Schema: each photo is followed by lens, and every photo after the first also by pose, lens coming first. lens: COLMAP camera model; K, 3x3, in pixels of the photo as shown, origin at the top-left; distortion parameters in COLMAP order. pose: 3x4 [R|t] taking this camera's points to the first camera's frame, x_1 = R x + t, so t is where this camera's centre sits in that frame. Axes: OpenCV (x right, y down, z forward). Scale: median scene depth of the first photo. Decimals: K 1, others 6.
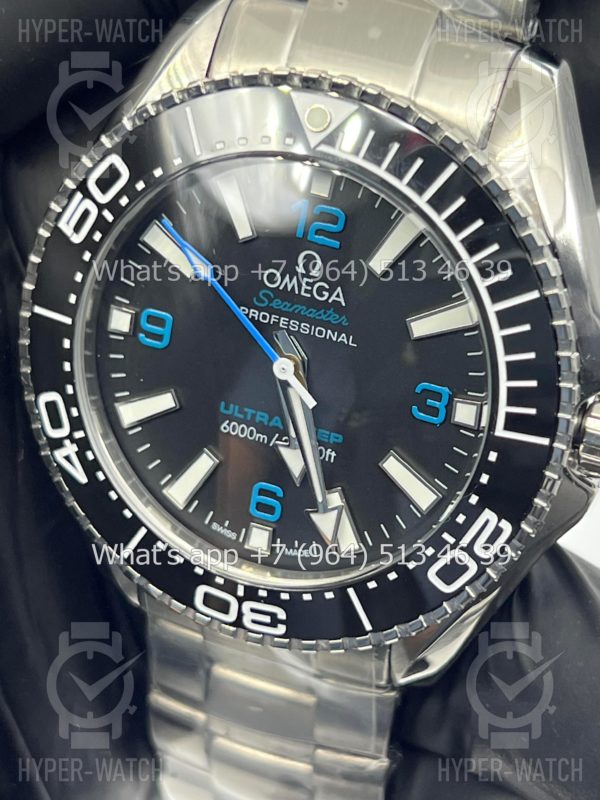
lens RADIAL K [[1877.5, 0, 297.2], [0, 1877.5, 374.3], [0, 0, 1]] dist [0.018022, -0.168076]
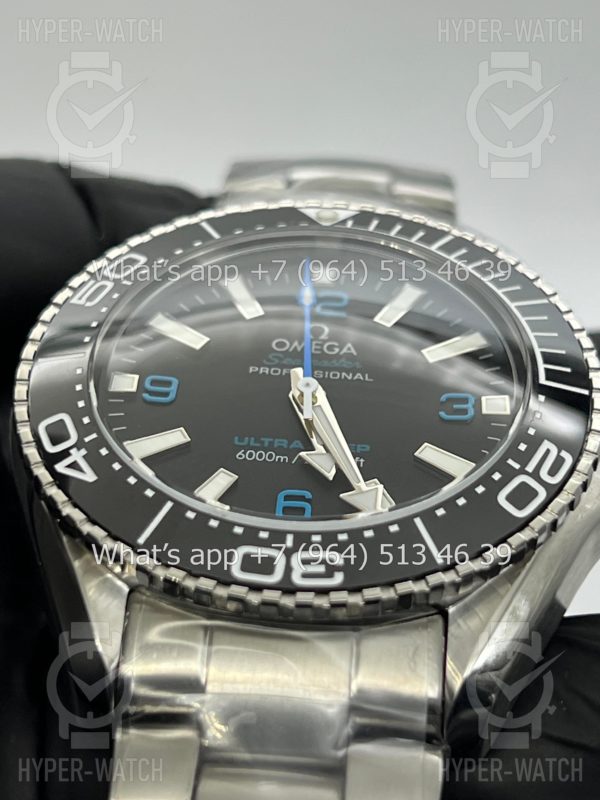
lens RADIAL K [[1831.4, 0, 238.0], [0, 1831.4, 370.5], [0, 0, 1]] dist [0.076171, -0.608005]
pose [[0.940670, 0.205555, 0.269975, -0.308064], [0.134261, 0.505228, -0.852478, 0.822016], [-0.311630, 0.838148, 0.447655, 0.559070]]
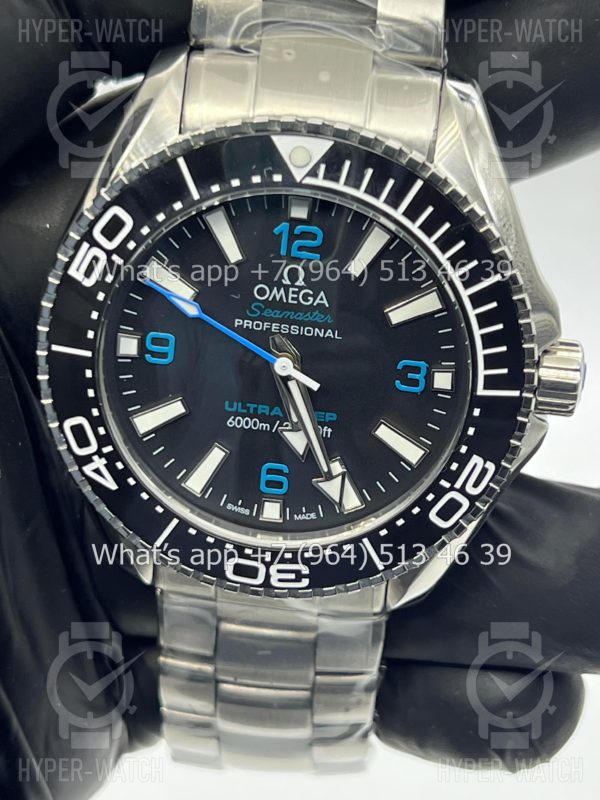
lens RADIAL K [[1877.5, 0, 297.2], [0, 1877.5, 374.3], [0, 0, 1]] dist [0.018022, -0.168076]
pose [[0.957974, -0.157730, 0.239597, -0.281493], [0.146504, 0.987132, 0.064079, -0.072161], [-0.246621, -0.026284, 0.968755, -0.148511]]
